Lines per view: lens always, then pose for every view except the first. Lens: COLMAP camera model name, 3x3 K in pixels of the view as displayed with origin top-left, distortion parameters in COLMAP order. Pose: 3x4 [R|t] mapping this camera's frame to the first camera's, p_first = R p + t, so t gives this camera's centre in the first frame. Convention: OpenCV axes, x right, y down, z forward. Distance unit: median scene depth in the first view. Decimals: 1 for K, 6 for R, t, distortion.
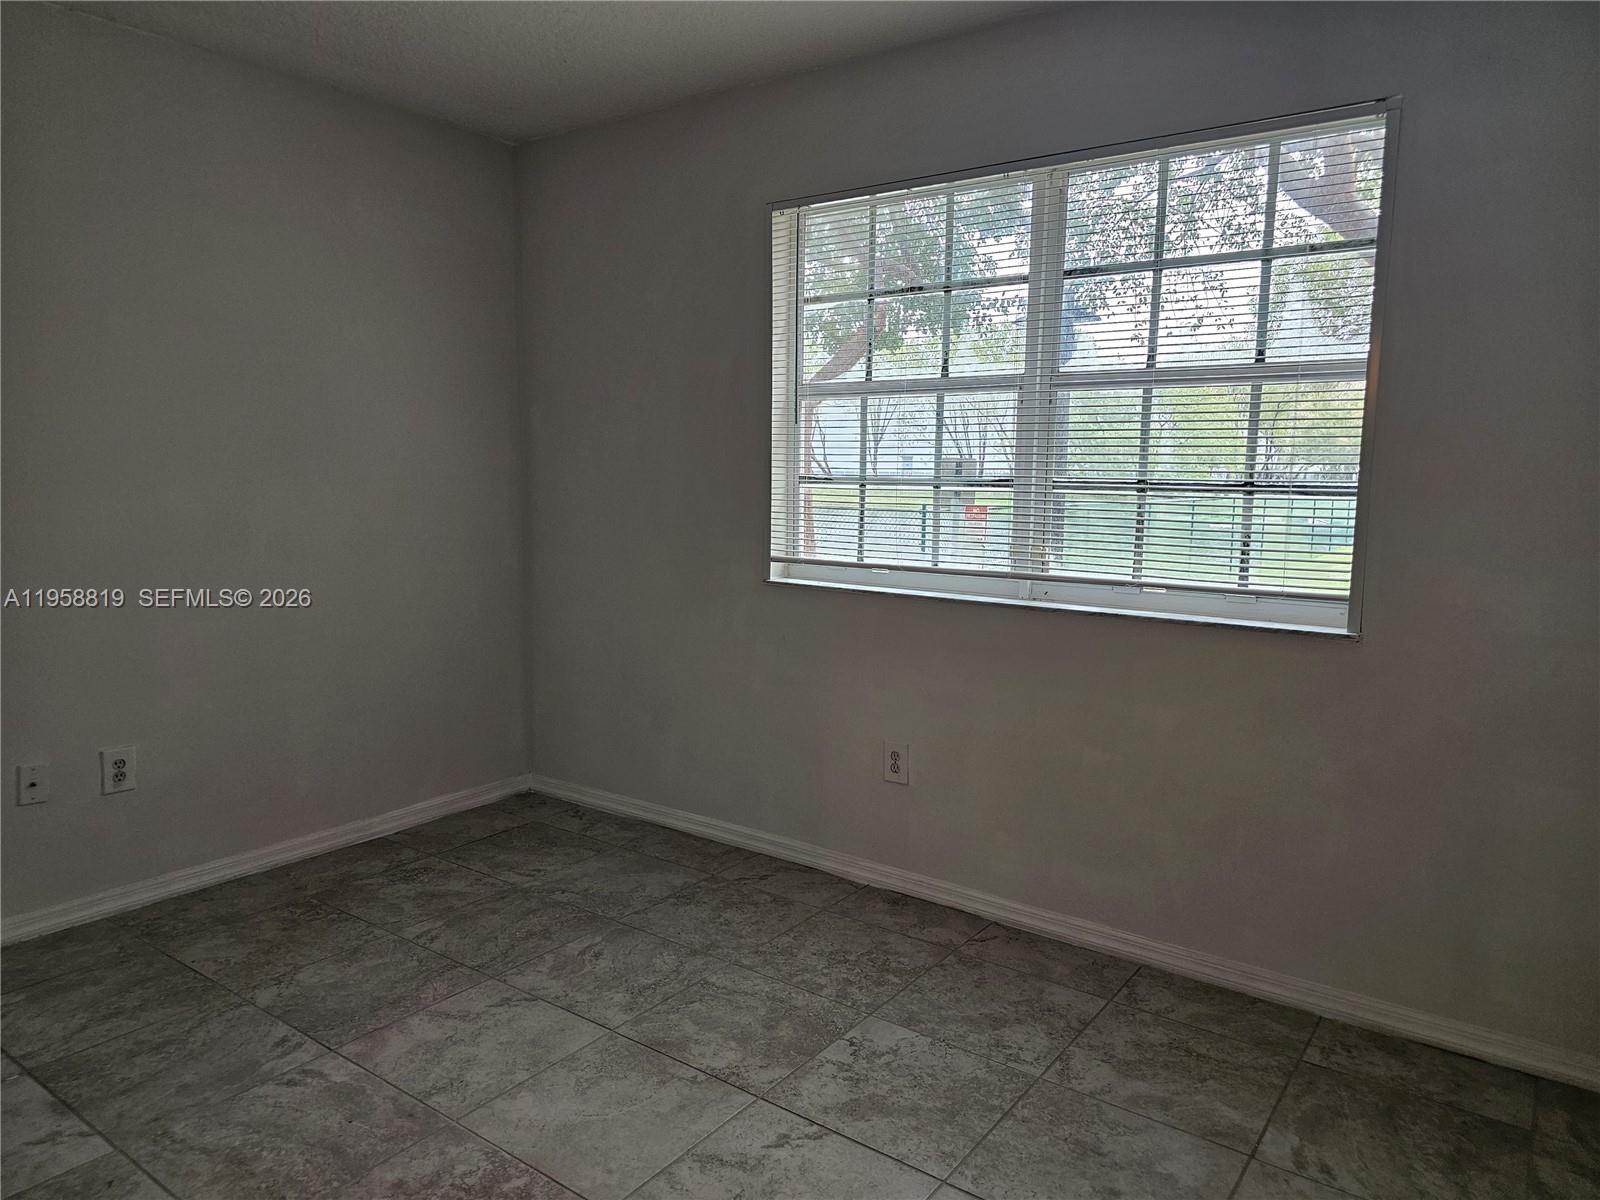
lens RADIAL K [[1090.9, 0, 818.3], [0, 1090.9, 593.3], [0, 0, 1]] dist [0.084559, -0.085239]
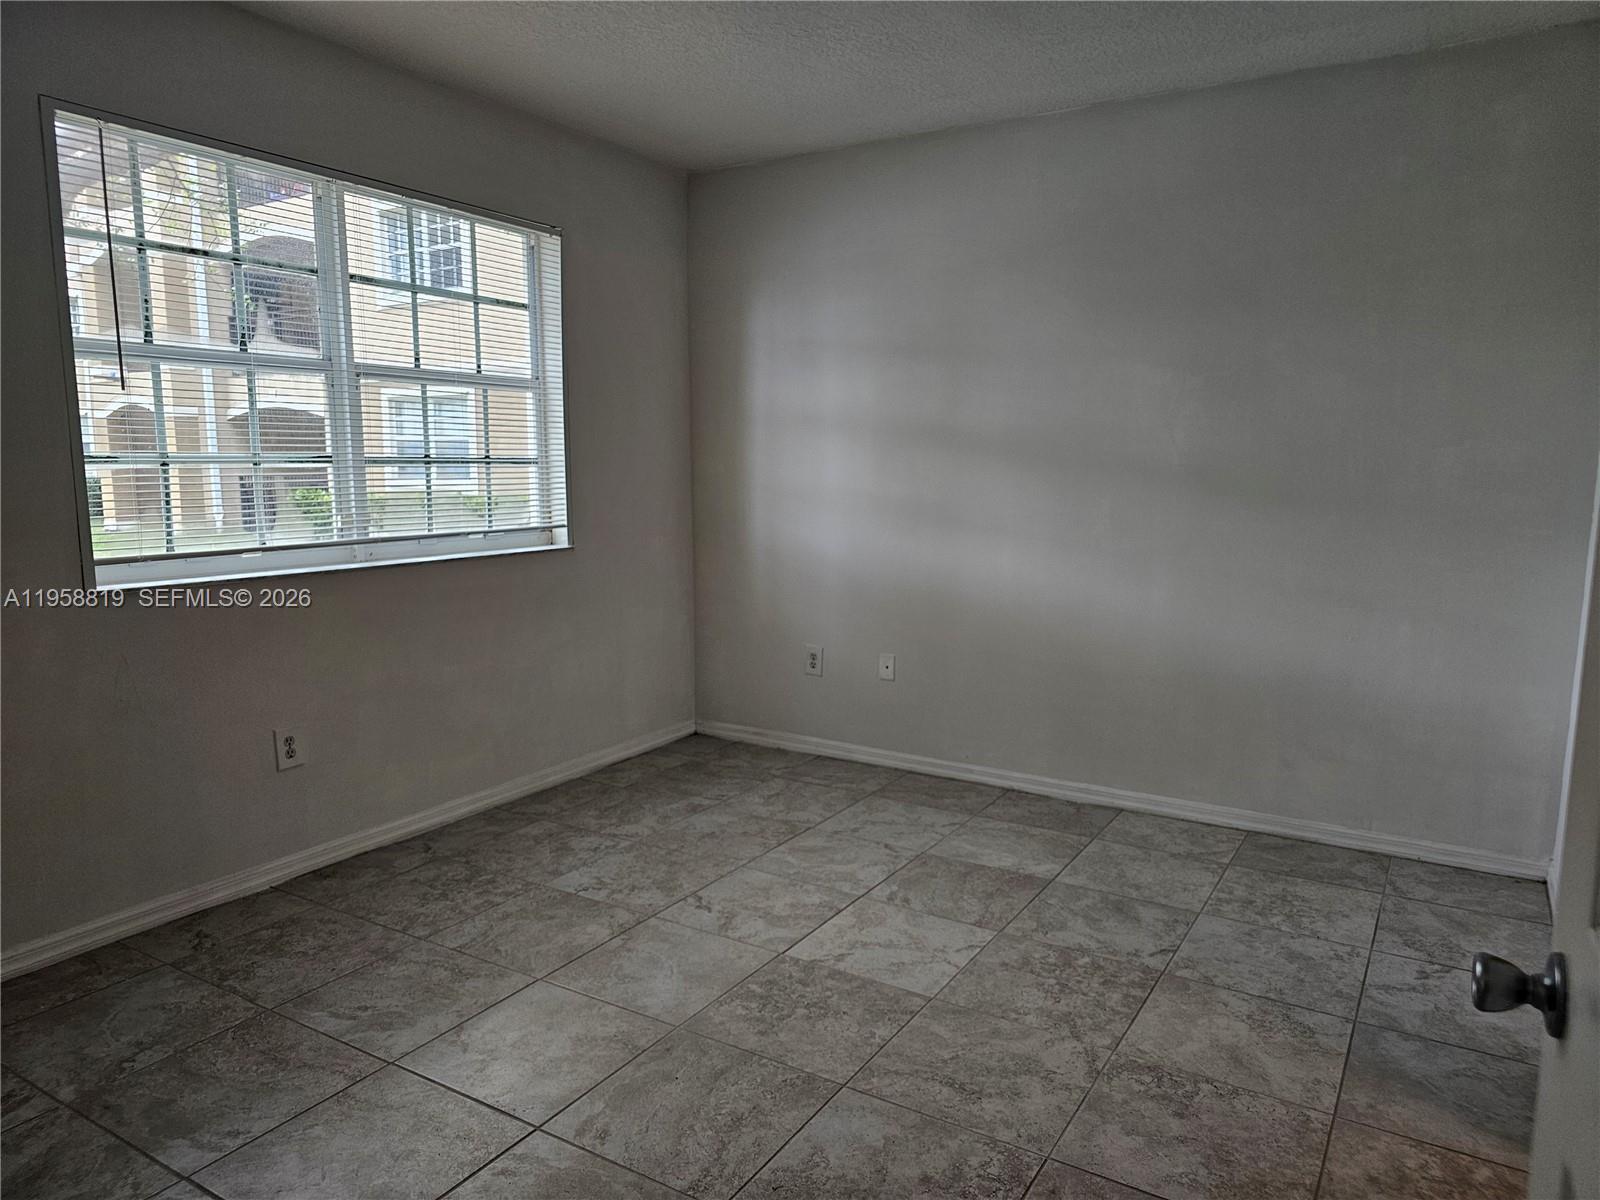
lens RADIAL K [[1068.6, 0, 811.3], [0, 1068.6, 601.9], [0, 0, 1]] dist [0.062484, -0.061941]
pose [[-0.085511, -0.147704, 0.985328, -1.067820], [0.109134, 0.981611, 0.156618, -0.086942], [-0.990342, 0.120925, -0.067819, 0.693592]]
